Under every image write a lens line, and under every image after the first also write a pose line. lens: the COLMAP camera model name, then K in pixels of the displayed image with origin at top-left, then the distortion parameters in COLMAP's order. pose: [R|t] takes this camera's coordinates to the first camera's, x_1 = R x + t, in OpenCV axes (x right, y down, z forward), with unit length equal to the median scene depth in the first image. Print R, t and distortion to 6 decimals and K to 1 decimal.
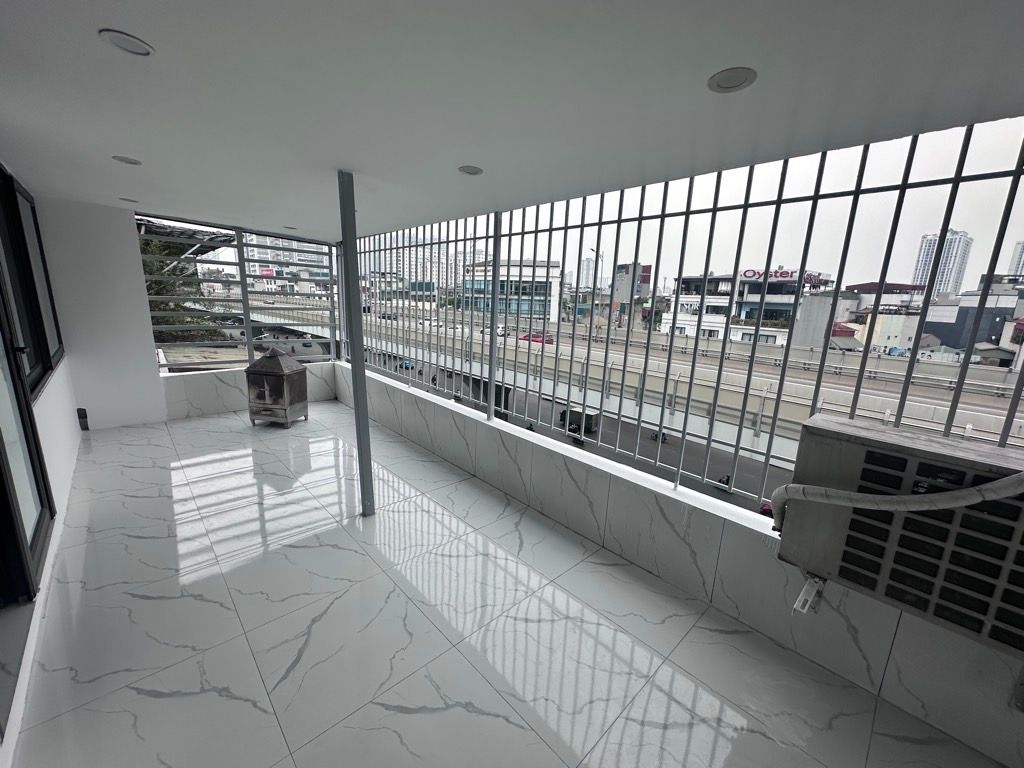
lens RADIAL K [[408.9, 0, 512.0], [0, 408.9, 384.0], [0, 0, 1]] dist [0.000557, -0.000012]
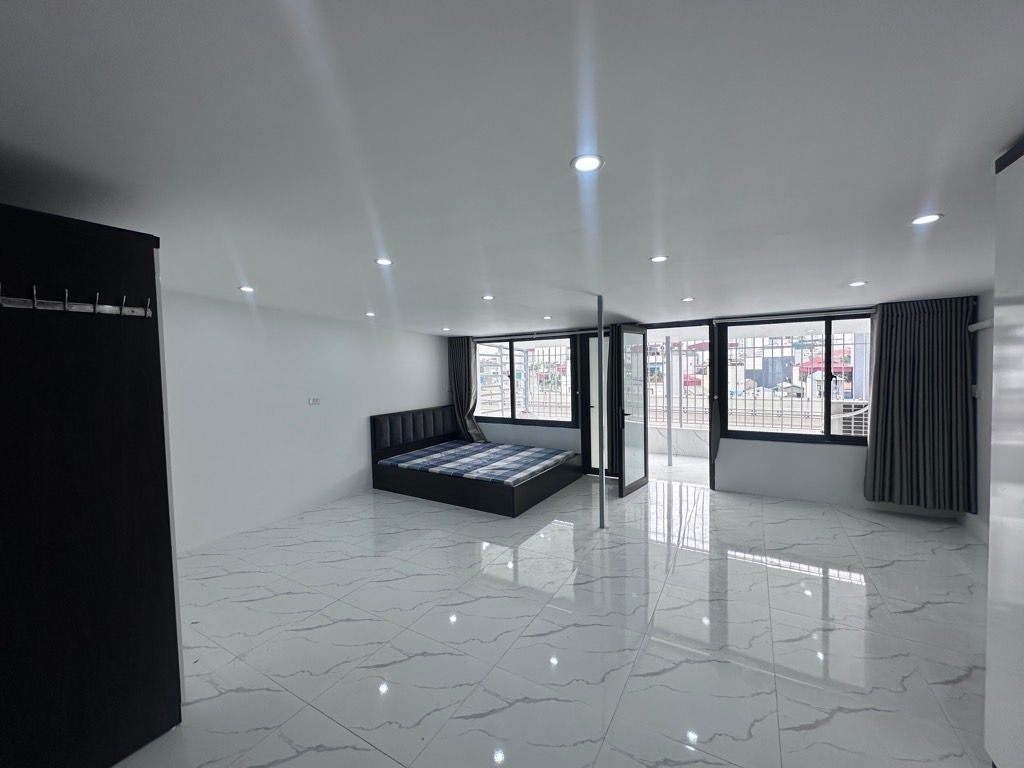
lens RADIAL K [[408.9, 0, 512.0], [0, 408.9, 384.0], [0, 0, 1]] dist [0.000557, -0.000012]
pose [[0.958261, -0.069875, 0.277226, -0.099993], [0.115793, 0.981438, -0.152877, 0.008375], [-0.261398, 0.178597, 0.948564, -0.056560]]
